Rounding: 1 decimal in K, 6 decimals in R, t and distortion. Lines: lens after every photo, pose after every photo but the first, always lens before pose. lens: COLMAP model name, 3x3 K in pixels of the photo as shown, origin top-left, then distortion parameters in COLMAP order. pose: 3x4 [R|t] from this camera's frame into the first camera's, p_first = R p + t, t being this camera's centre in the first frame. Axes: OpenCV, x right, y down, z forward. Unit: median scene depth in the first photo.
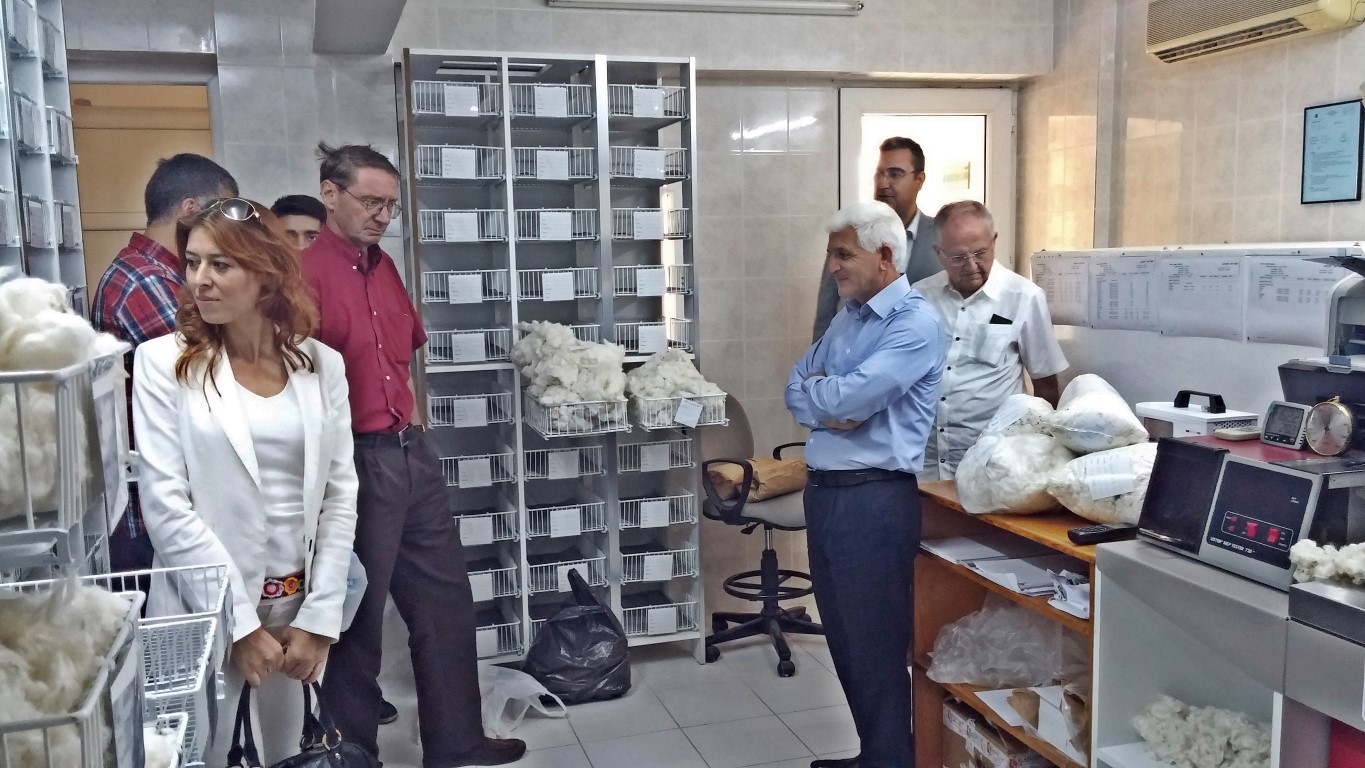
lens RADIAL K [[1135.6, 0, 682.5], [0, 1135.6, 384.0], [0, 0, 1]] dist [0.076908, -0.085435]
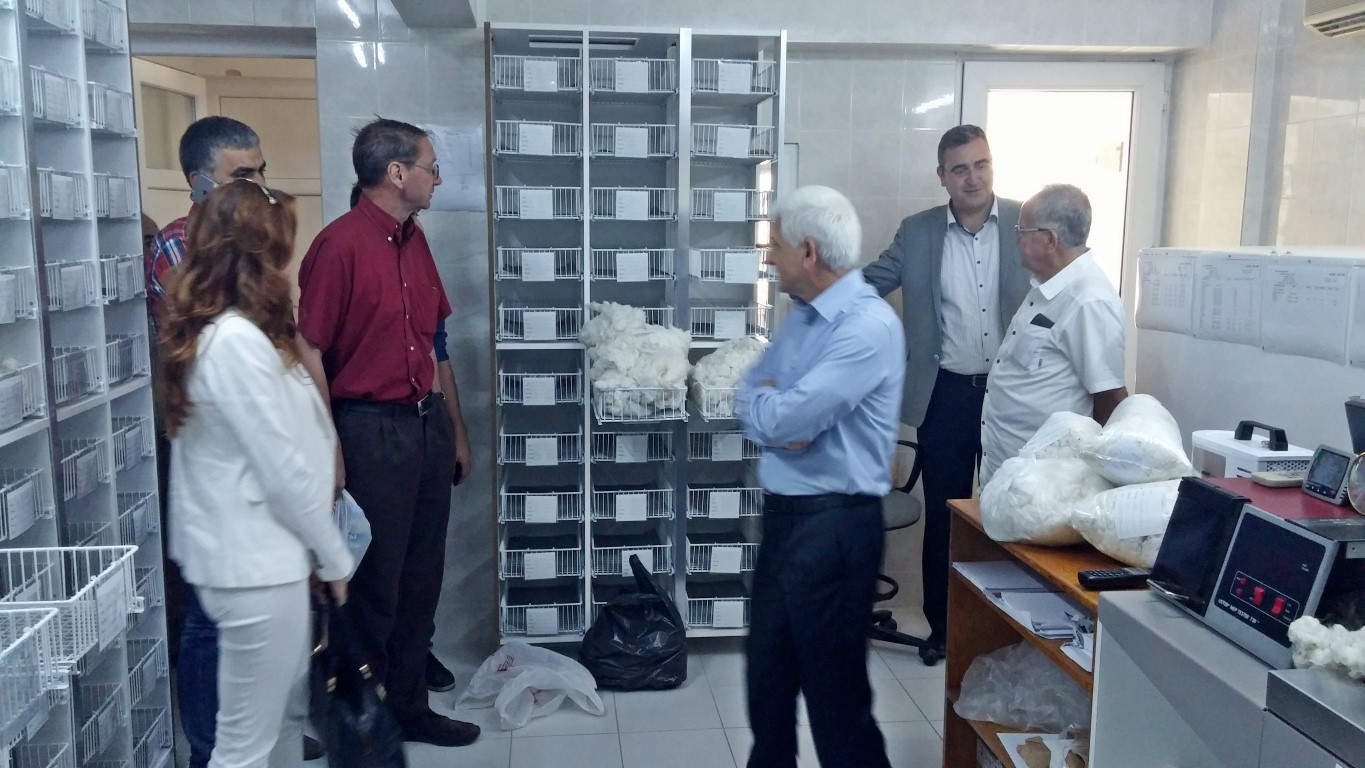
lens RADIAL K [[1135.6, 0, 682.5], [0, 1135.6, 384.0], [0, 0, 1]] dist [0.076908, -0.085435]
pose [[0.983008, 0.054650, -0.175239, 0.115353], [-0.049670, 0.998231, 0.032680, -0.020328], [0.176715, -0.023421, 0.983983, 0.044984]]
